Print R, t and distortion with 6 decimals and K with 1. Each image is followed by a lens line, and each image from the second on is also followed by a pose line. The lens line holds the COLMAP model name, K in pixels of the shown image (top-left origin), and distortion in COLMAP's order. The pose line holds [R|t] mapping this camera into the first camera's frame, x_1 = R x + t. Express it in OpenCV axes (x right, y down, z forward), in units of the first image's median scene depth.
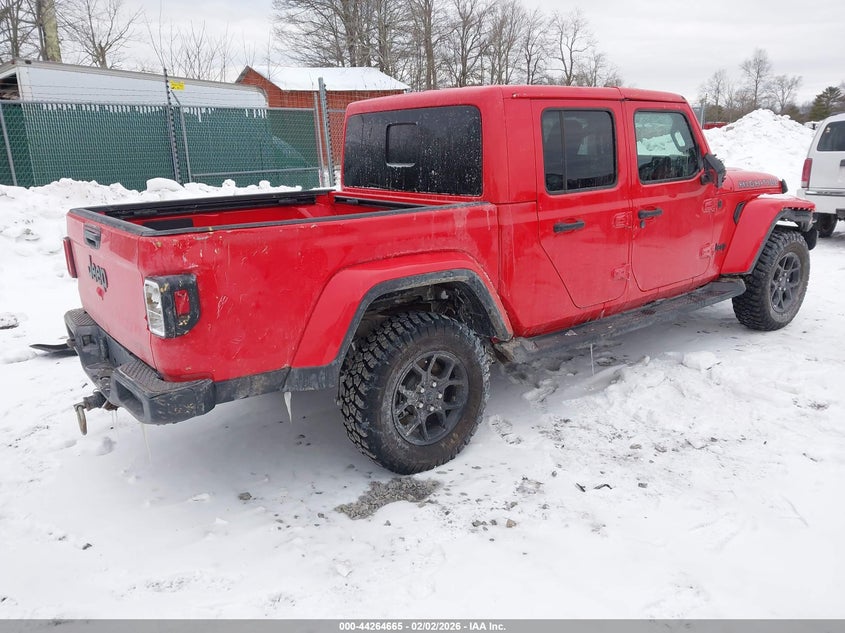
lens RADIAL K [[673.3, 0, 409.2], [0, 673.3, 317.0], [0, 0, 1]] dist [-0.000591, 0.000110]
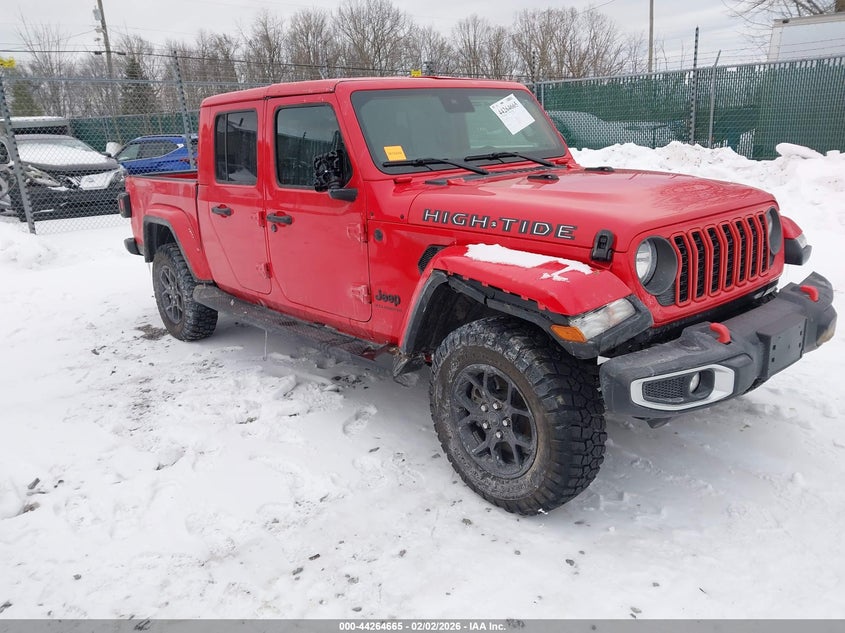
lens RADIAL K [[673.3, 0, 409.2], [0, 673.3, 317.0], [0, 0, 1]] dist [-0.000591, 0.000110]
pose [[0.023980, 0.285383, -0.958114, 1.243523], [-0.202001, 0.940004, 0.274933, -0.303778], [0.979092, 0.186947, 0.080189, 1.085379]]
